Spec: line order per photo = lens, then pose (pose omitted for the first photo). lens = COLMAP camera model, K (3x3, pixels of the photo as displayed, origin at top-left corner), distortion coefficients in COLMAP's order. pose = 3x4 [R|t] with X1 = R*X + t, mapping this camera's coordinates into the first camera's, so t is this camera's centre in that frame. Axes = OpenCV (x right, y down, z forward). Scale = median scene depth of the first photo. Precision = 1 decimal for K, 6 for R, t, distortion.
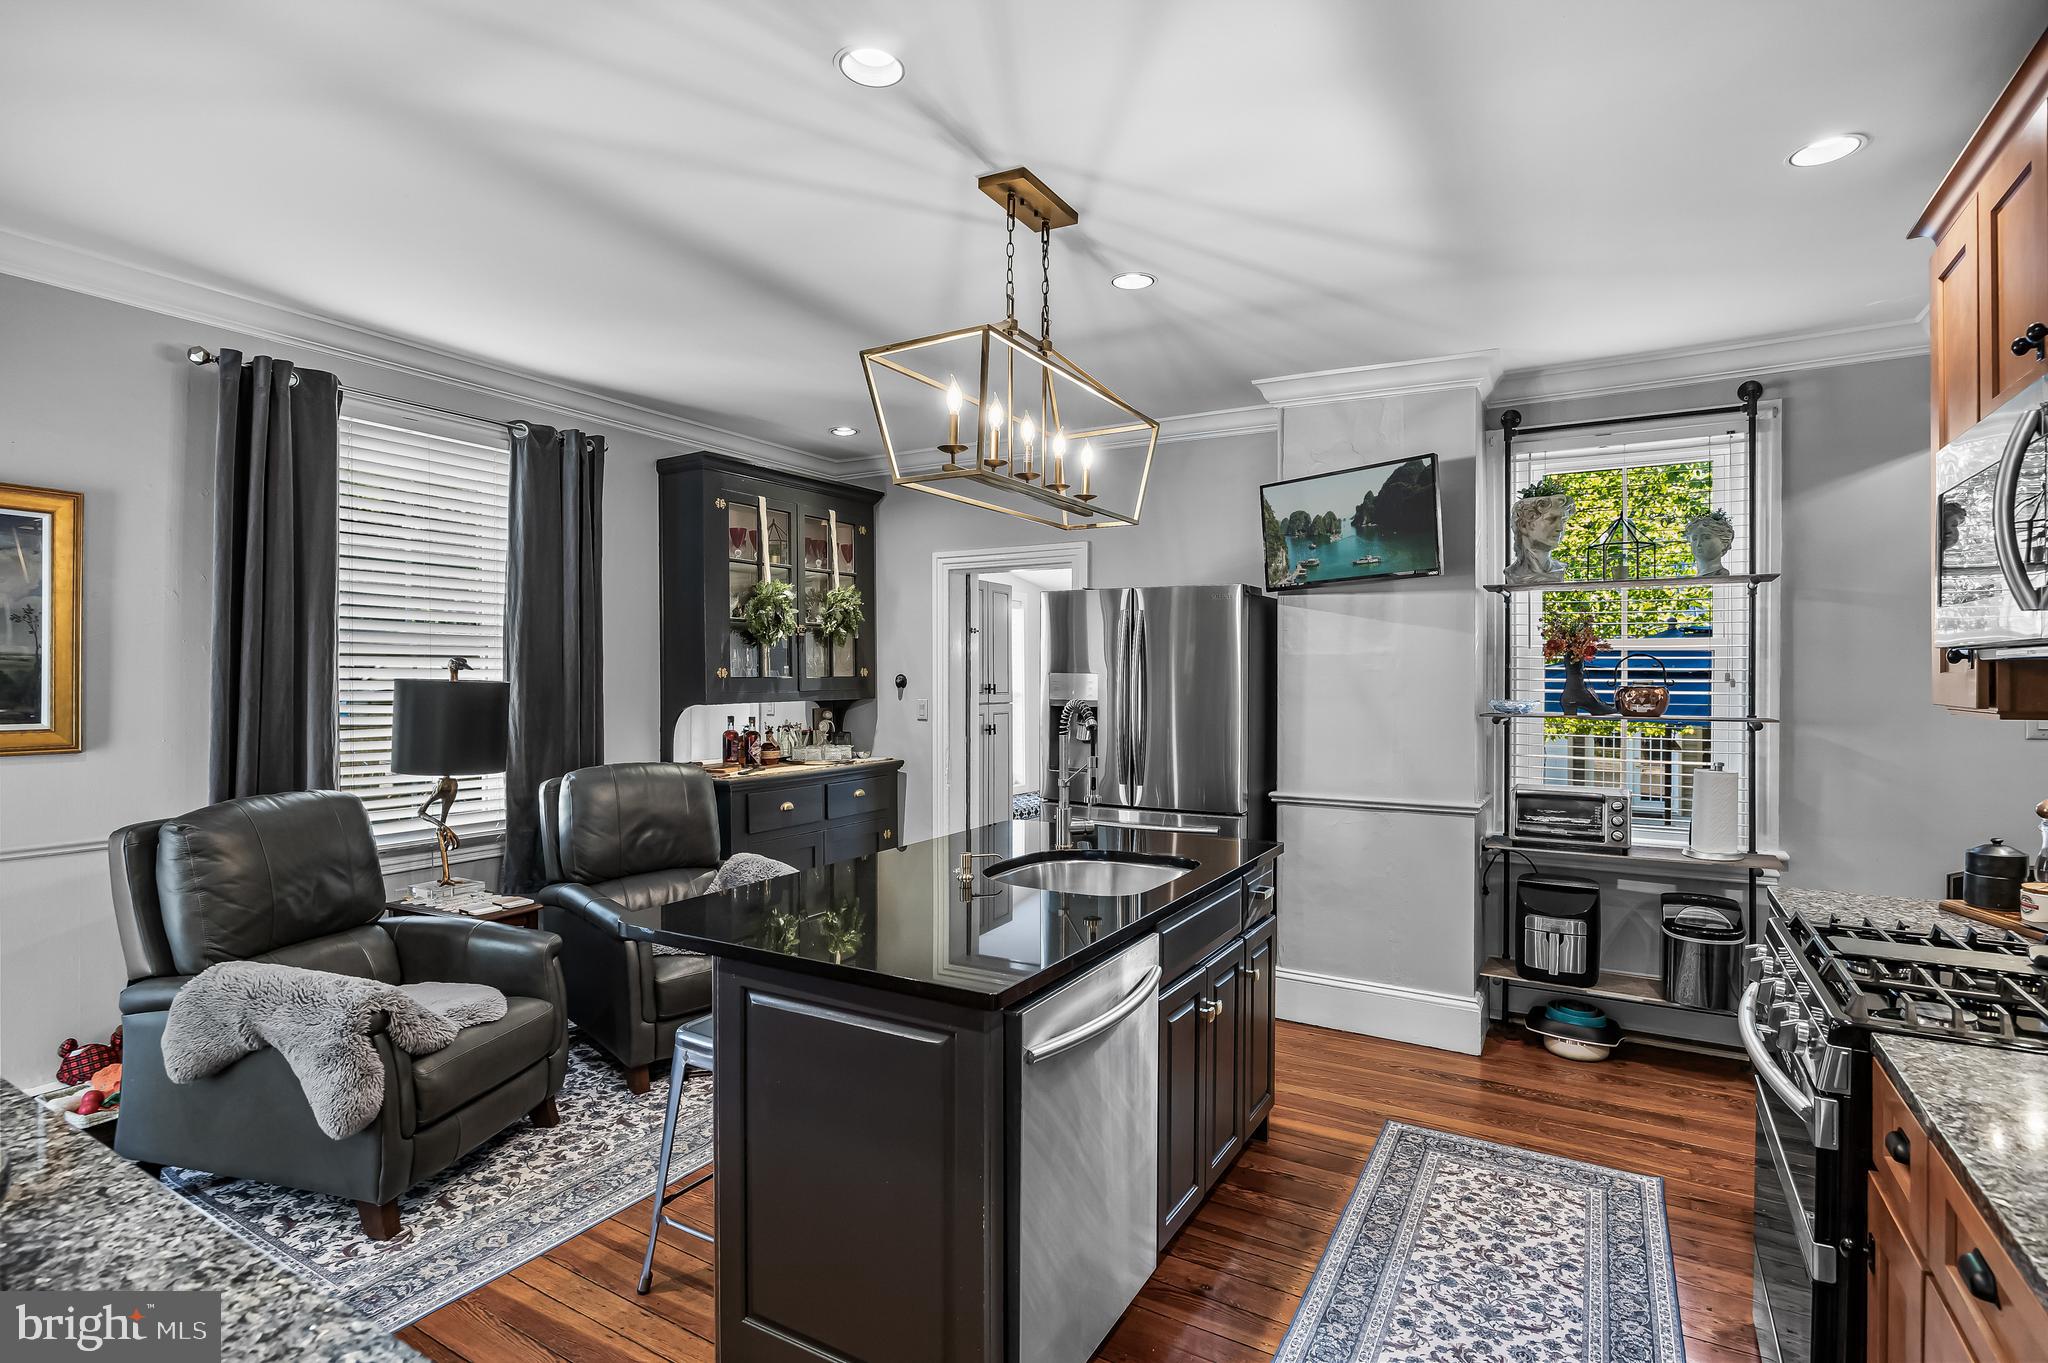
lens RADIAL K [[988.2, 0, 1025.6], [0, 988.2, 646.7], [0, 0, 1]] dist [-0.001603, -0.000367]
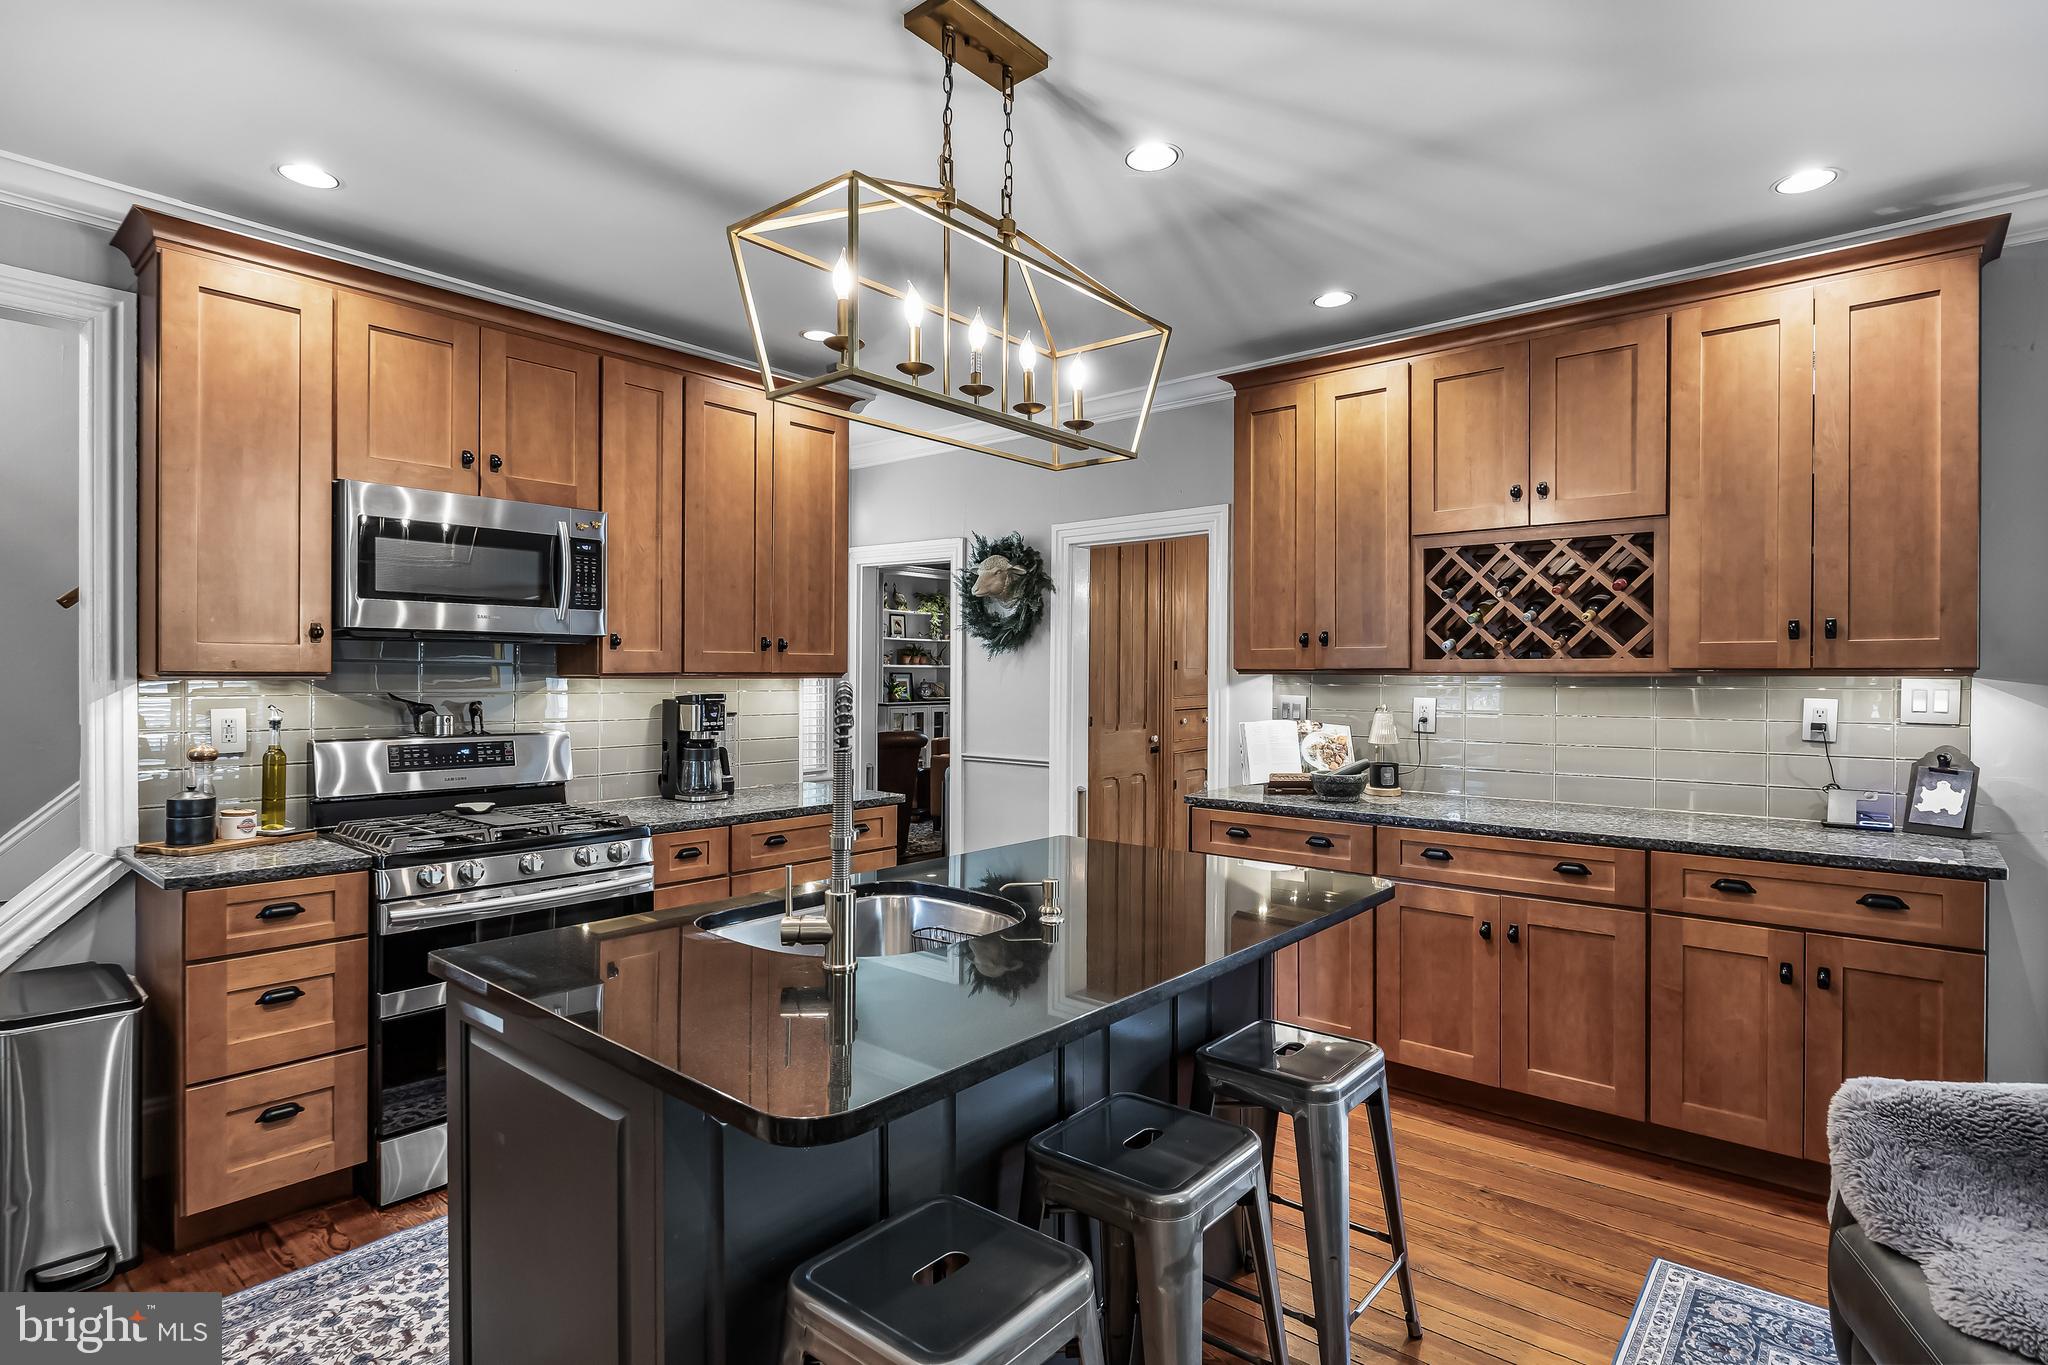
lens RADIAL K [[1006.8, 0, 1024.0], [0, 1006.8, 682.5], [0, 0, 1]] dist [-0.003605, -0.000760]
pose [[-0.985230, -0.006476, 0.171112, -0.163970], [-0.009366, 0.999827, -0.016085, 0.065424], [-0.170978, -0.017450, -0.985120, 1.695452]]
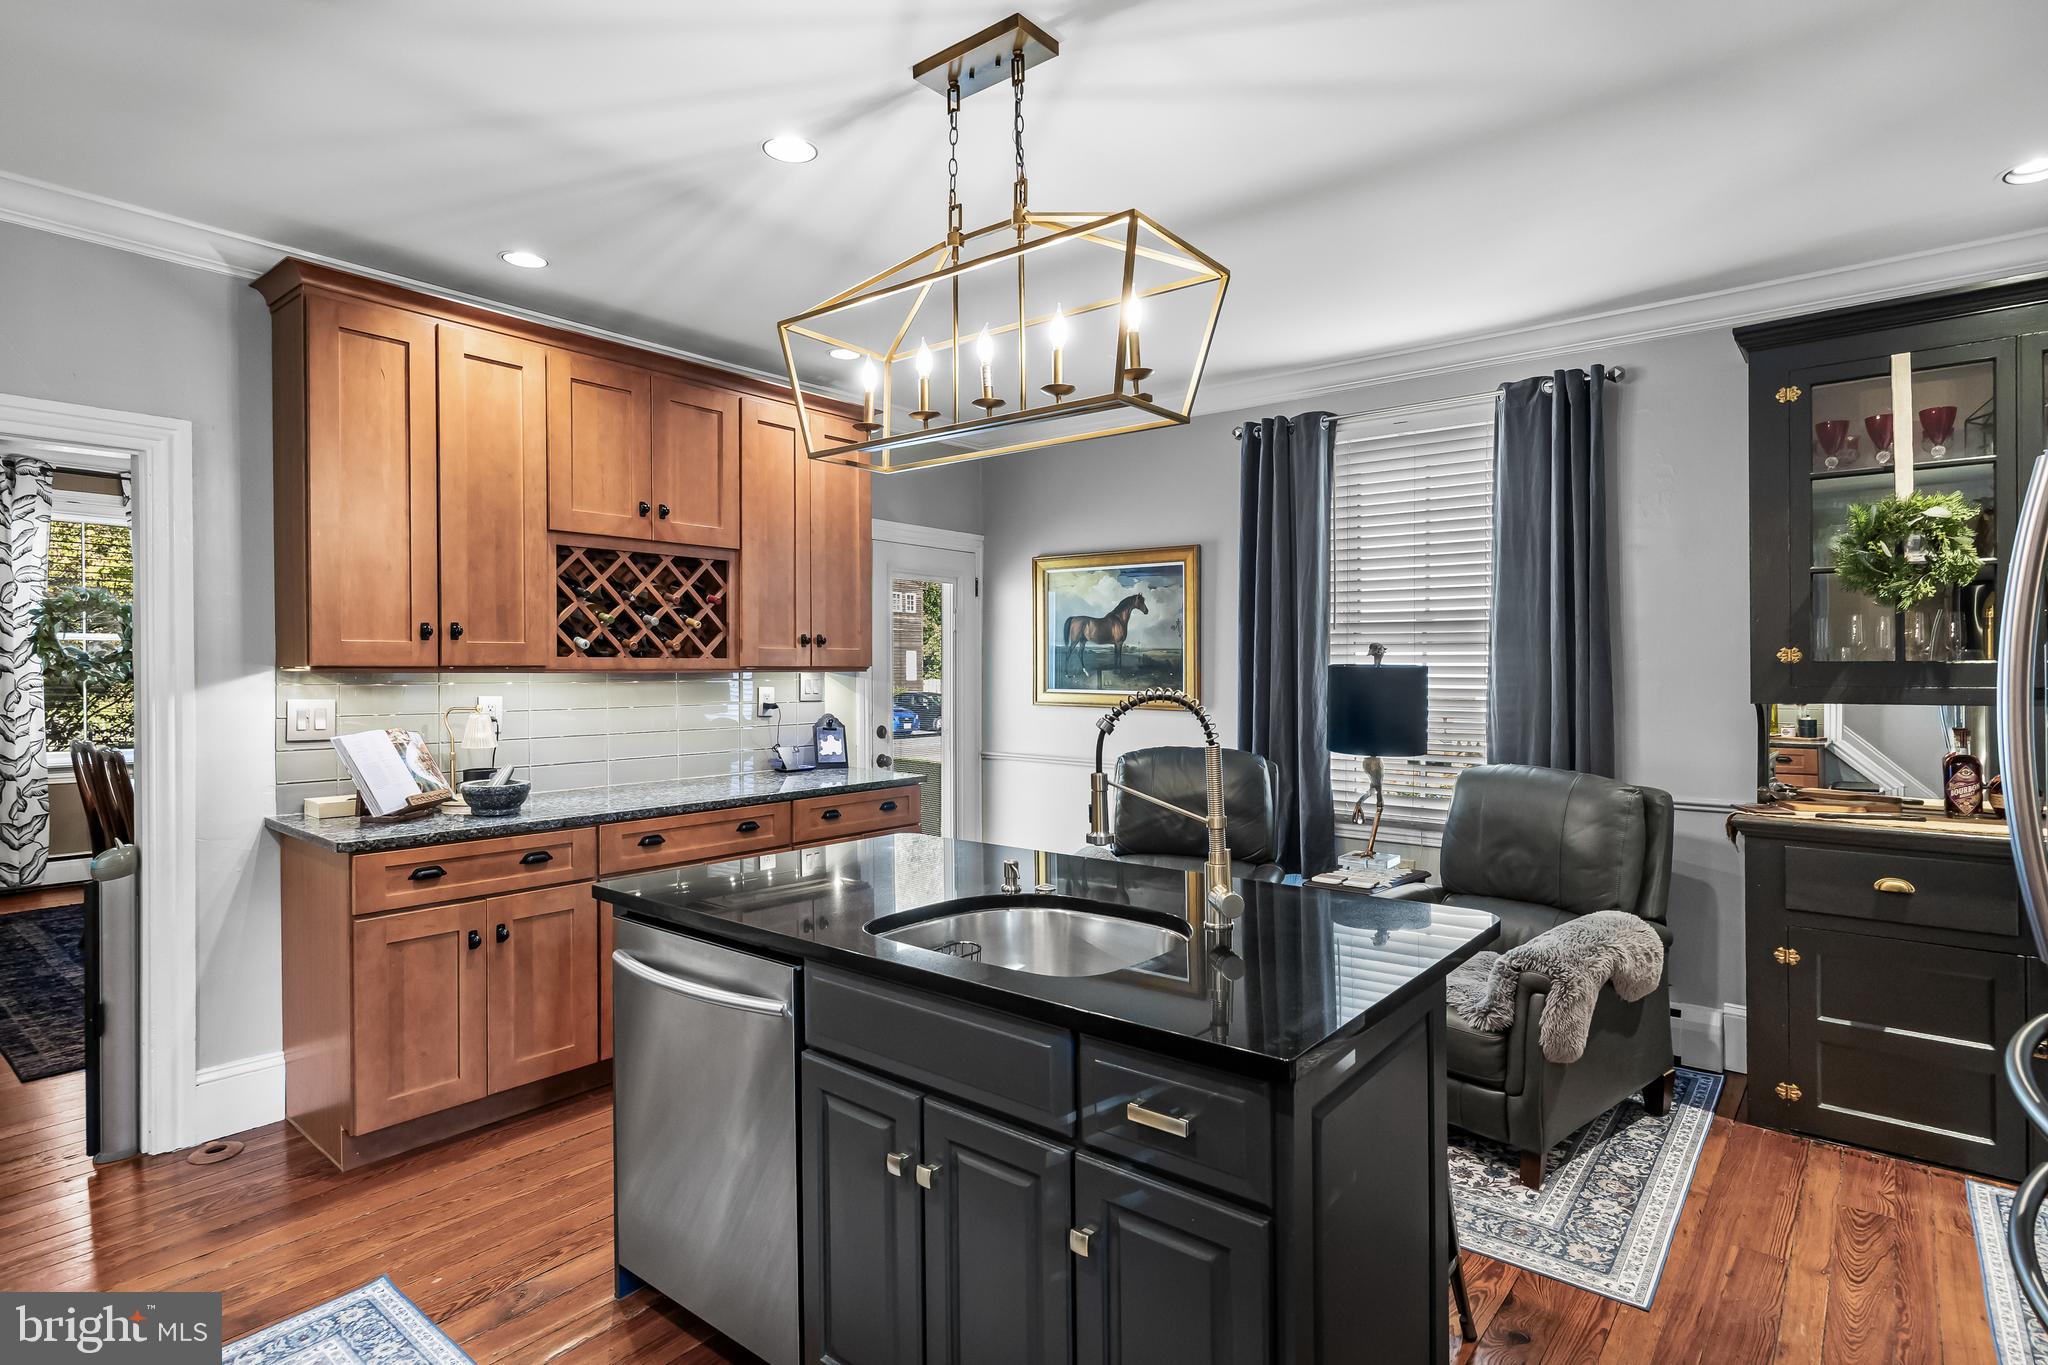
lens RADIAL K [[1040.4, 0, 1033.7], [0, 1040.4, 659.3], [0, 0, 1]] dist [-0.002513, -0.000206]
pose [[-0.150728, -0.011464, -0.988509, 0.794360], [0.025811, 0.999546, -0.015528, 0.048699], [0.988238, -0.027855, -0.150364, 1.106599]]
